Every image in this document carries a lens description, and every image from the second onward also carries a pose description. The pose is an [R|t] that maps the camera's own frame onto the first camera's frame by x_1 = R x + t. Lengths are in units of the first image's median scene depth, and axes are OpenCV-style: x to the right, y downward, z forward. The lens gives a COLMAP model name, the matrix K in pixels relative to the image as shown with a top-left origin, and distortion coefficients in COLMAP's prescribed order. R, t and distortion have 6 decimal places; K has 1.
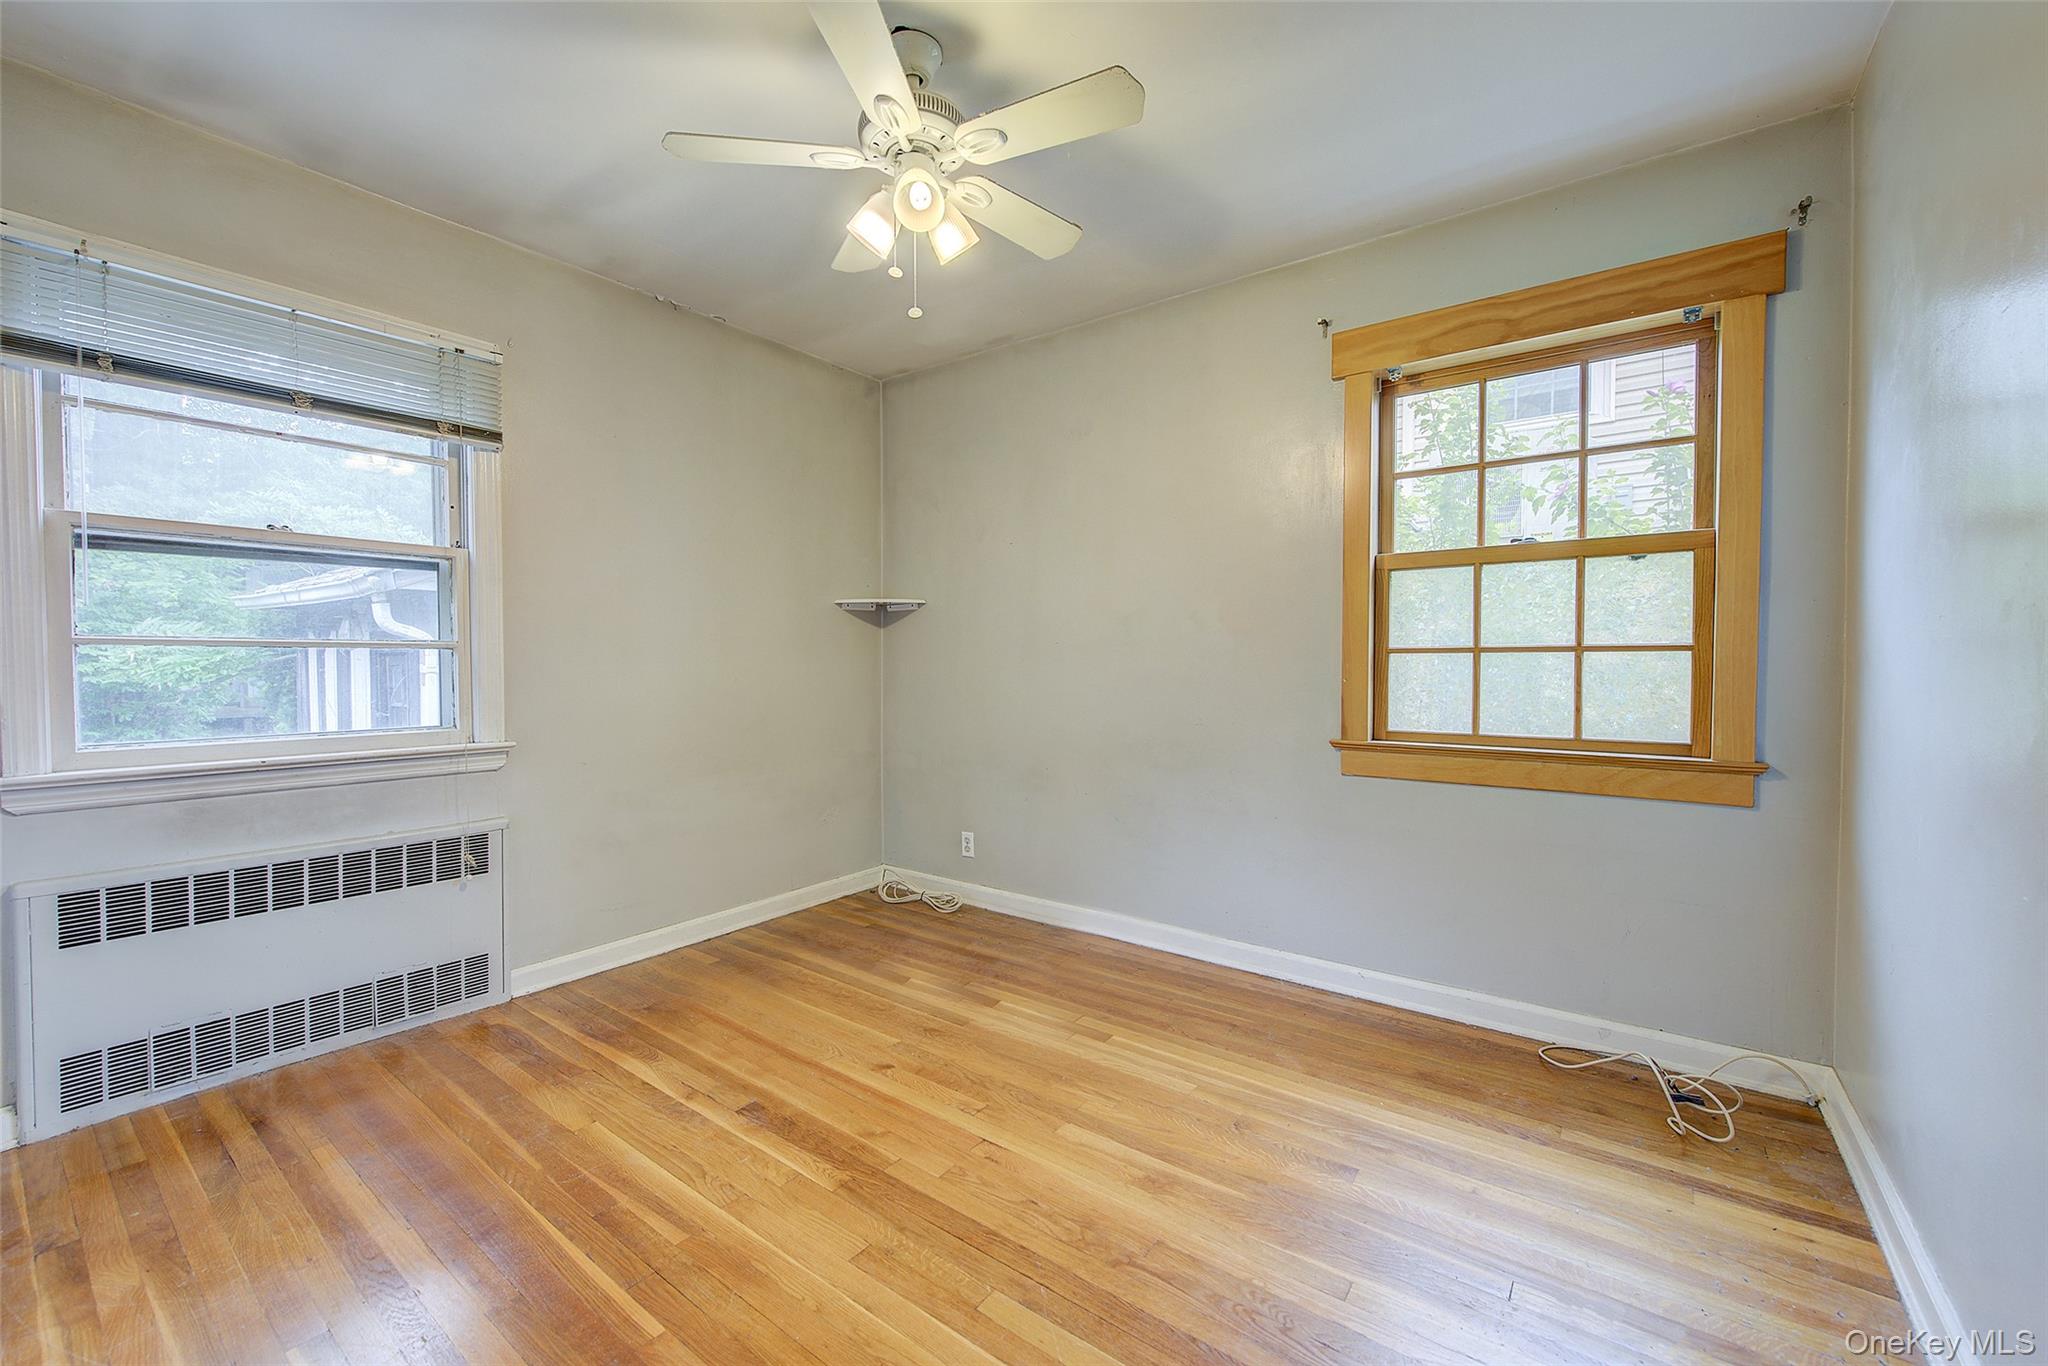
lens RADIAL K [[809.3, 0, 1024.0], [0, 809.3, 683.0], [0, 0, 1]] dist [-0.001094, -0.000364]
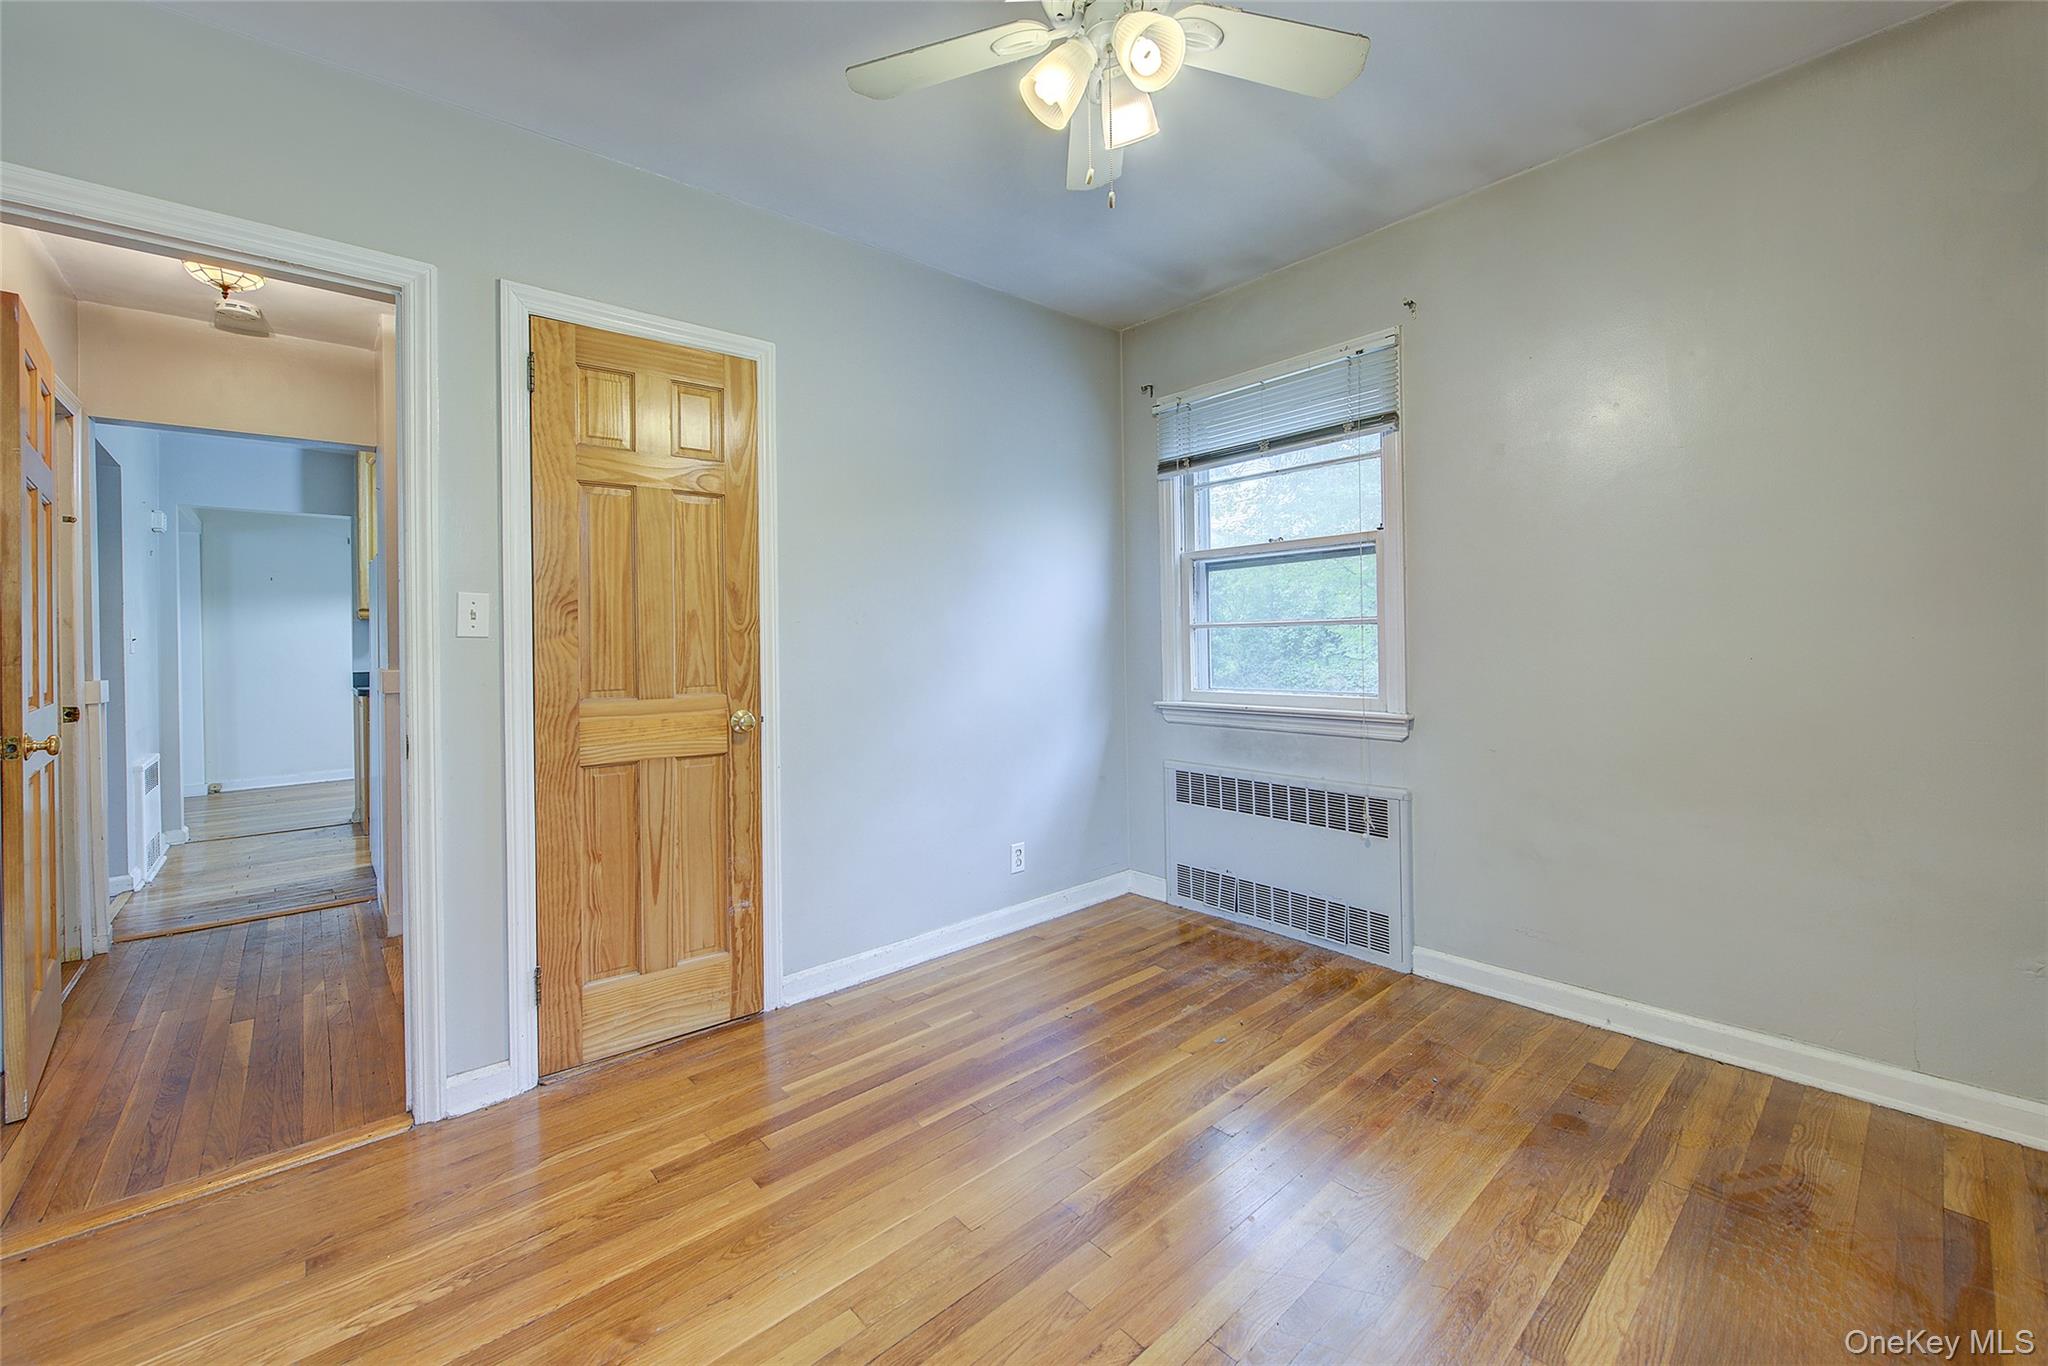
lens RADIAL K [[823.2, 0, 1025.9], [0, 823.2, 643.4], [0, 0, 1]] dist [0.001379, -0.000221]
pose [[-0.201365, 0.007492, -0.979488, 0.488567], [-0.008413, 0.999921, 0.009378, -0.023501], [0.979480, 0.010129, -0.201286, 0.789039]]
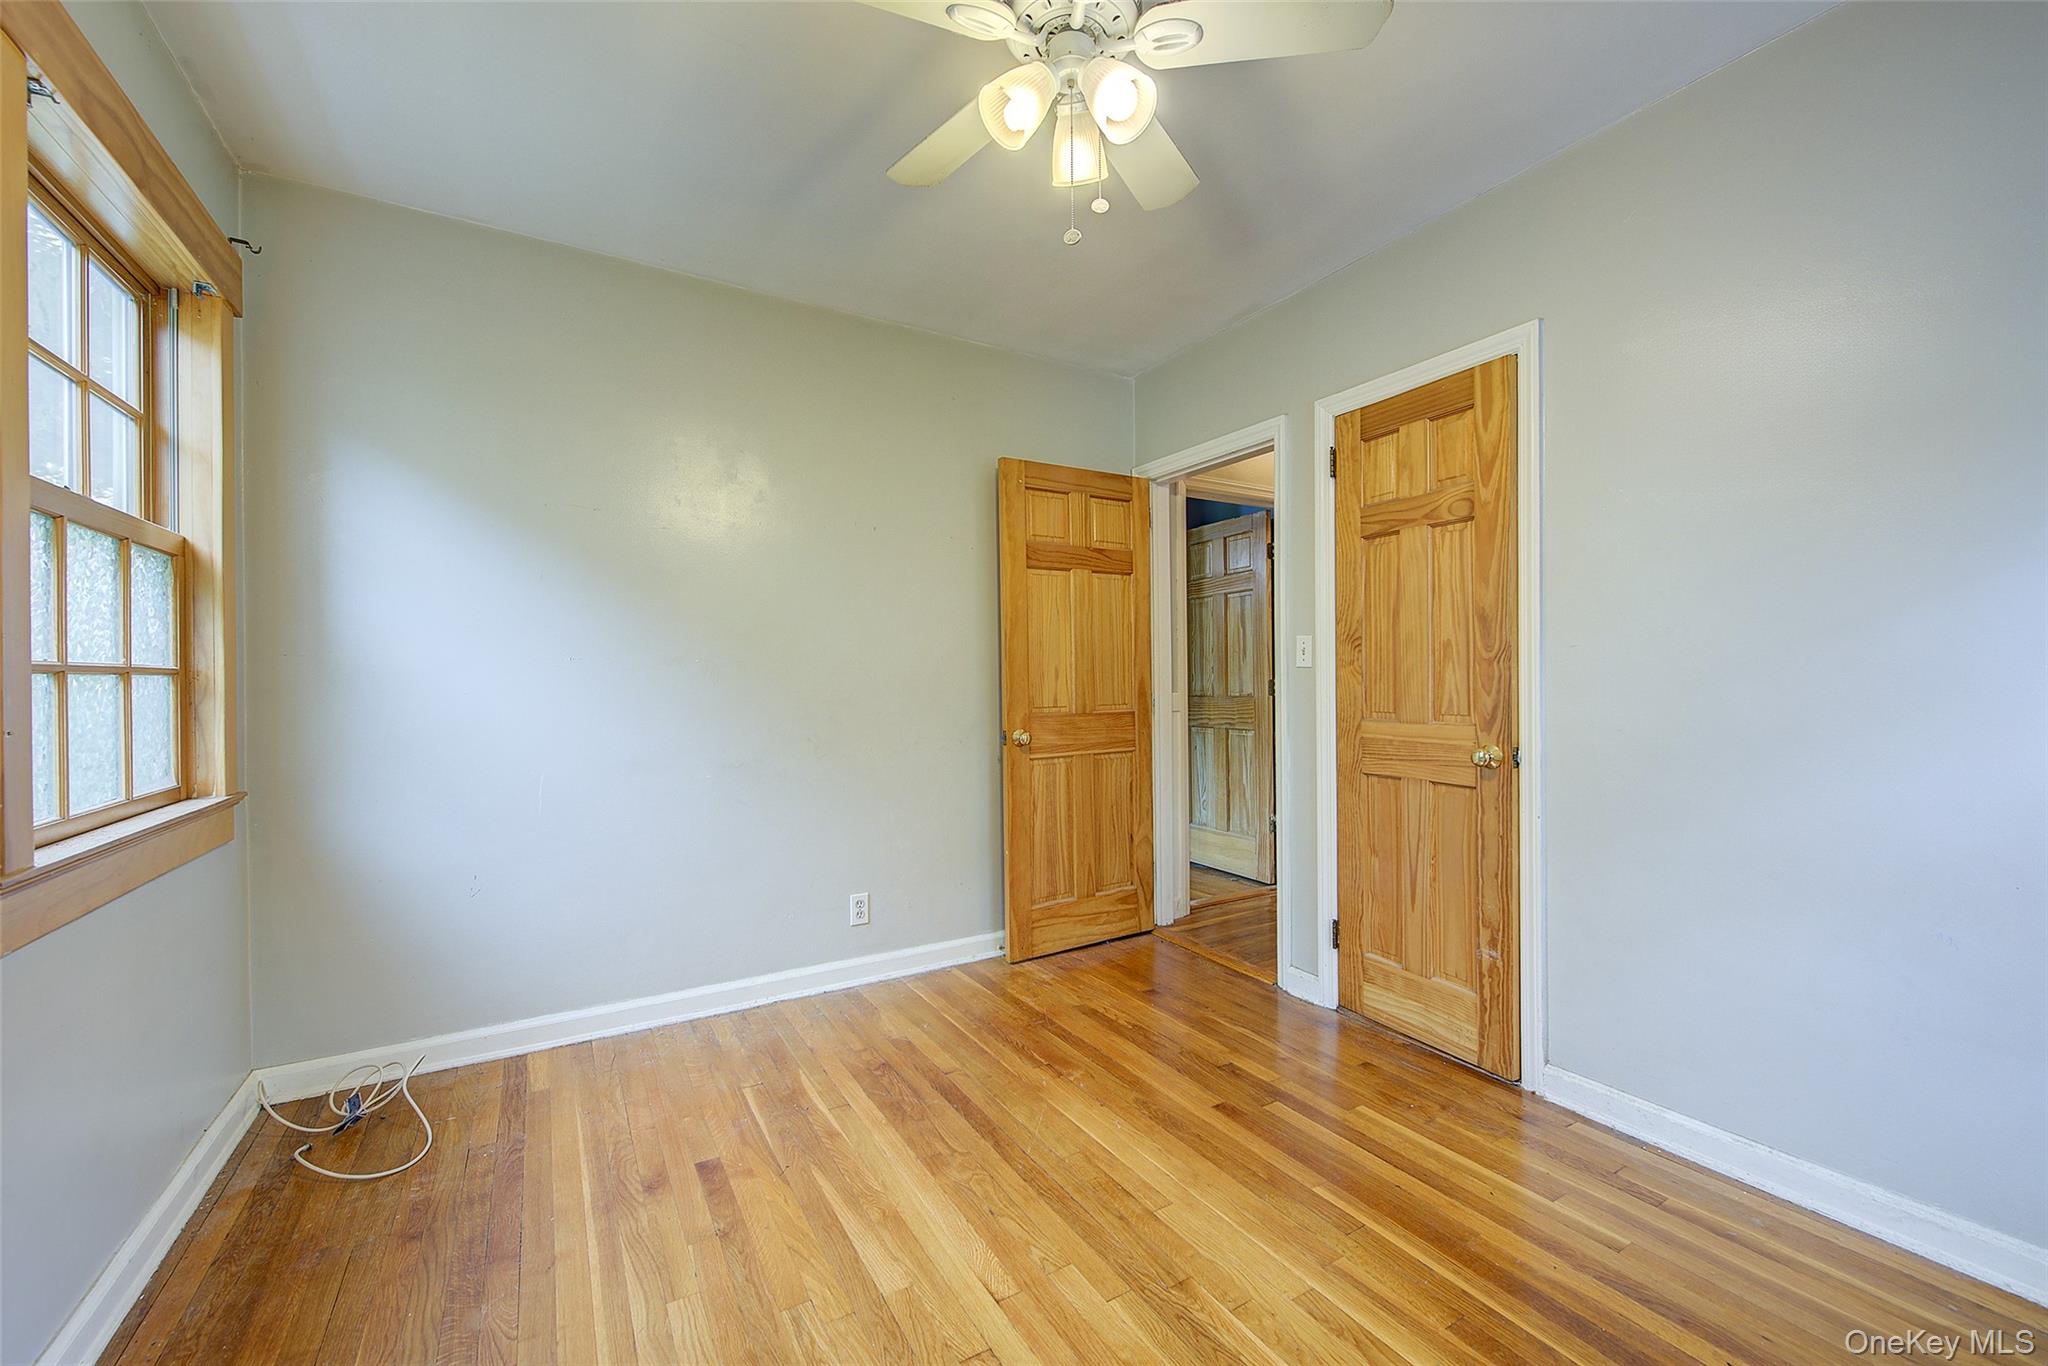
lens RADIAL K [[802.9, 0, 1023.5], [0, 802.9, 675.4], [0, 0, 1]] dist [-0.000774, -0.000161]
pose [[-0.921517, 0.015500, 0.388027, -0.290986], [0.024838, 0.999510, 0.019060, -0.037862], [-0.387542, 0.027202, -0.921451, 1.286327]]
